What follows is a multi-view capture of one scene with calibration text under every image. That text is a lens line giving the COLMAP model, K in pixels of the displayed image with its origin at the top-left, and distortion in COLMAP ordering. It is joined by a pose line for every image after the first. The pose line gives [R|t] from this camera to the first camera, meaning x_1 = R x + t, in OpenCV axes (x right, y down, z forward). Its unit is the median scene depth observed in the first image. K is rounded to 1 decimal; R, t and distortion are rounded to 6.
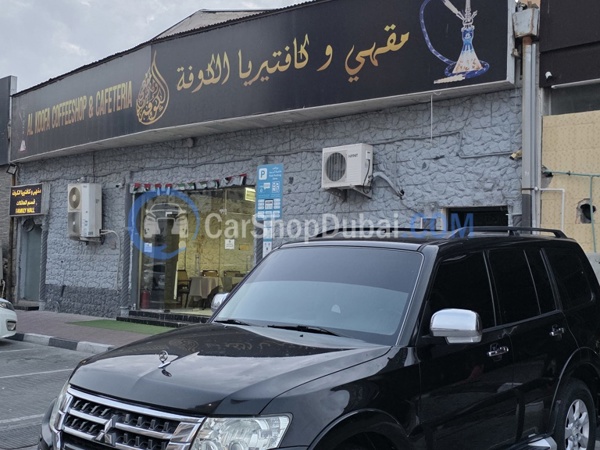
lens RADIAL K [[750.5, 0, 309.4], [0, 750.5, 231.3], [0, 0, 1]] dist [0.096521, 0.000000]
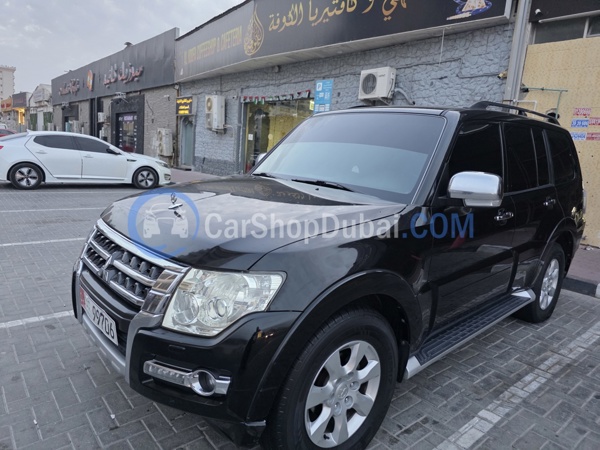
lens RADIAL K [[405.1, 0, 298.3], [0, 405.1, 220.9], [0, 0, 1]] dist [0.045955, -0.034043]
pose [[0.990298, 0.076409, -0.116066, 0.011020], [-0.051985, 0.978312, 0.200505, 0.024798], [0.128869, -0.192526, 0.972793, 0.154937]]
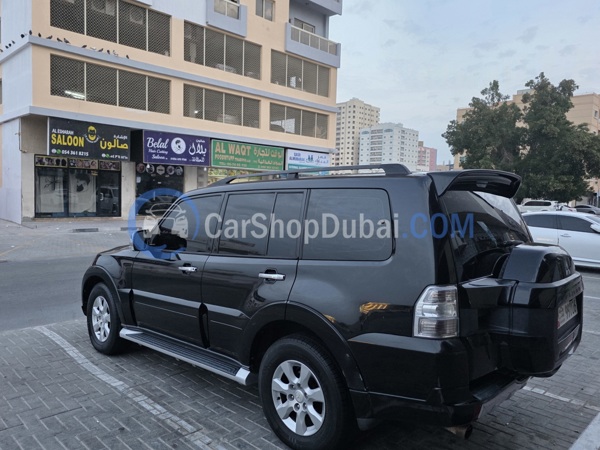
lens RADIAL K [[461.0, 0, 298.5], [0, 461.0, 220.0], [0, 0, 1]] dist [0.058708, -0.046017]
pose [[-0.044946, 0.031171, -0.998503, 0.410535], [0.017541, 0.999384, 0.030409, 0.019873], [0.998835, -0.016148, -0.045465, 0.481029]]
